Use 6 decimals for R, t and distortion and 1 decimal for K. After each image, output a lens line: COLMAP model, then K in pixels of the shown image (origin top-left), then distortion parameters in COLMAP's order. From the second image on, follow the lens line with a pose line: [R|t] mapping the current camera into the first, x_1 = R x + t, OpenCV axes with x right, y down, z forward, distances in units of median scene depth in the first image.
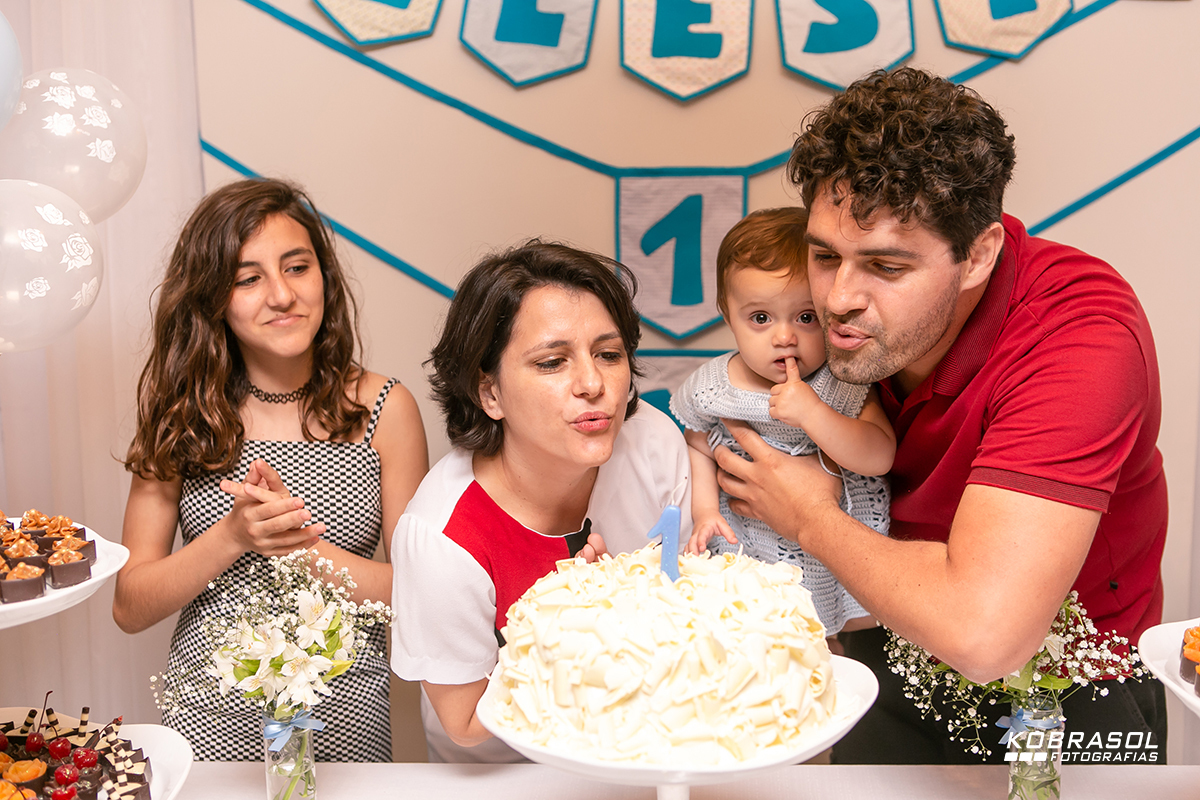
lens RADIAL K [[1360.9, 0, 600.0], [0, 1360.9, 400.0], [0, 0, 1]] dist [-0.012071, 0.003908]
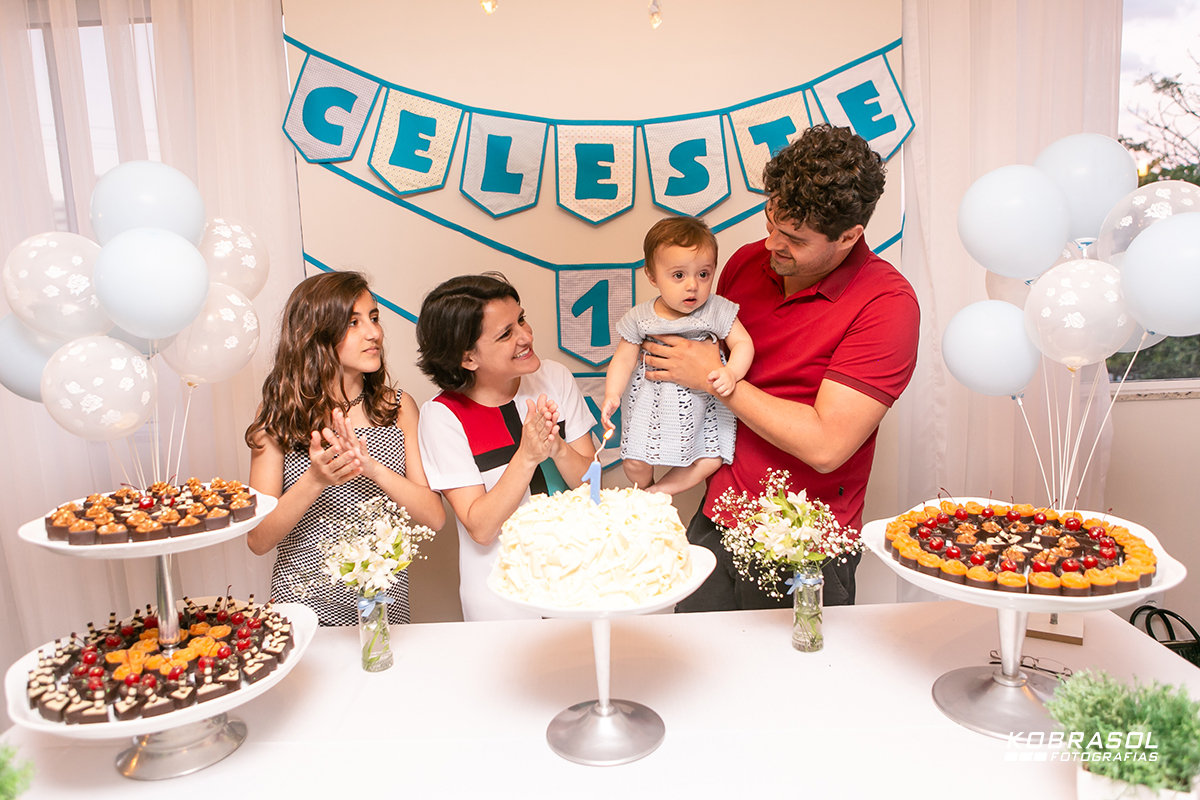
lens RADIAL K [[858.6, 0, 600.0], [0, 858.6, 400.0], [0, 0, 1]] dist [-0.036488, -0.003882]
pose [[0.997754, -0.028742, 0.060498, -0.004927], [0.029170, 0.999555, -0.006208, 0.004918], [-0.060293, 0.007959, 0.998149, -0.085515]]
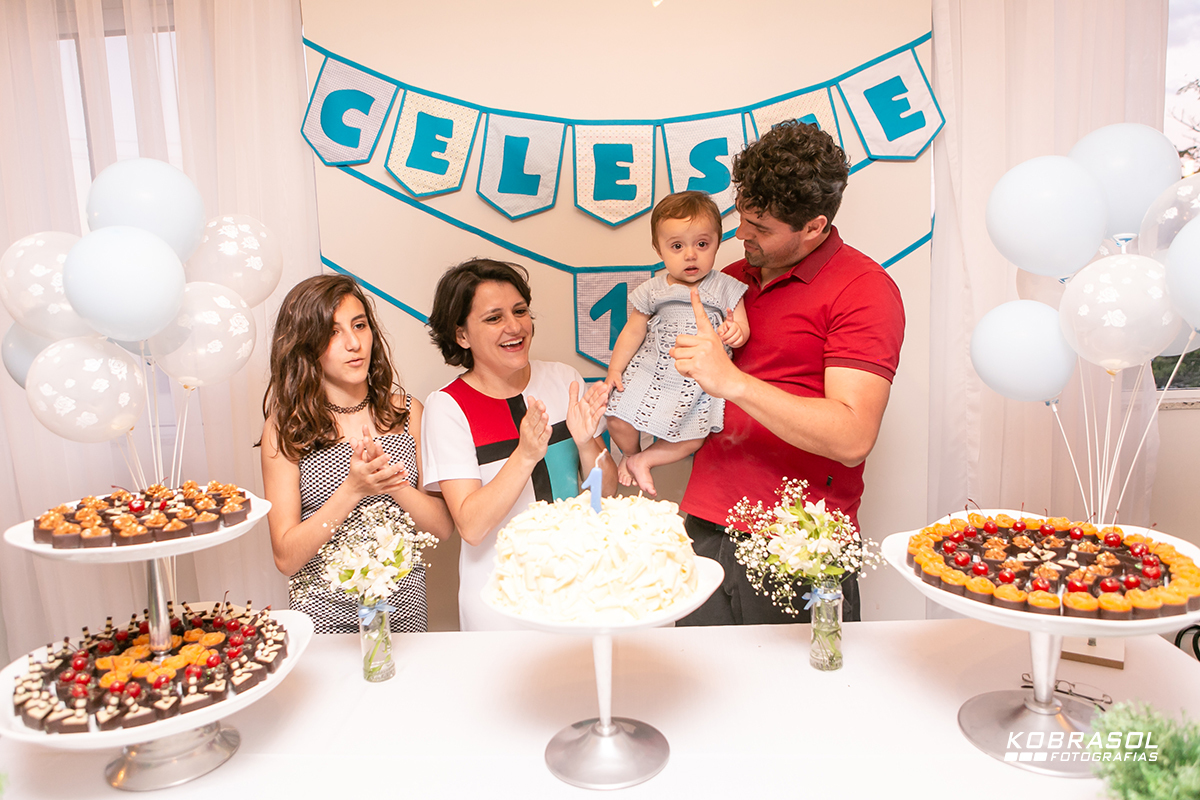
lens RADIAL K [[841.8, 0, 597.6], [0, 841.8, 402.5], [0, 0, 1]] dist [-0.043929, 0.011964]
pose [[0.999662, -0.023086, 0.011952, 0.038489], [0.023260, 0.999623, -0.014605, 0.011535], [-0.011610, 0.014878, 0.999822, -0.019444]]
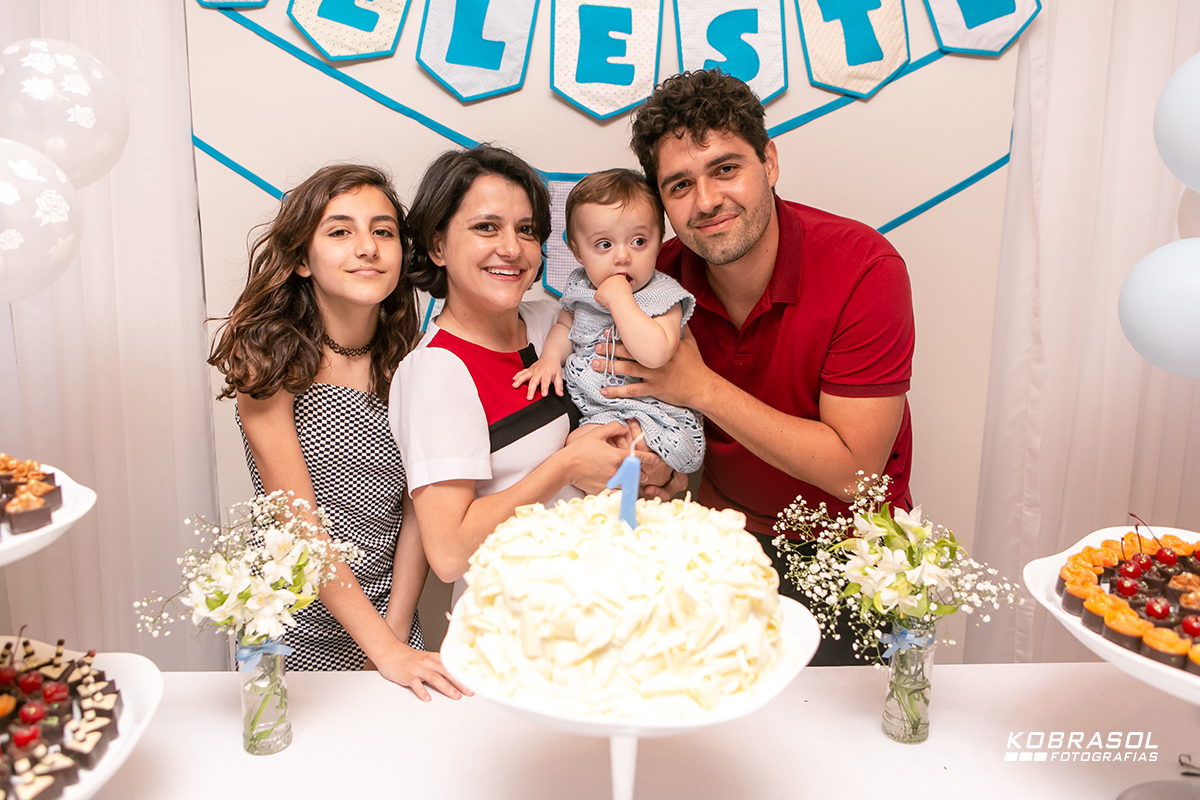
lens RADIAL K [[921.5, 0, 597.9], [0, 921.5, 403.4], [0, 0, 1]] dist [-0.036214, 0.039925]
pose [[0.993971, 0.013240, 0.108843, -0.044028], [-0.017113, 0.999250, 0.034726, 0.010425], [-0.108302, -0.036379, 0.993452, 0.263812]]
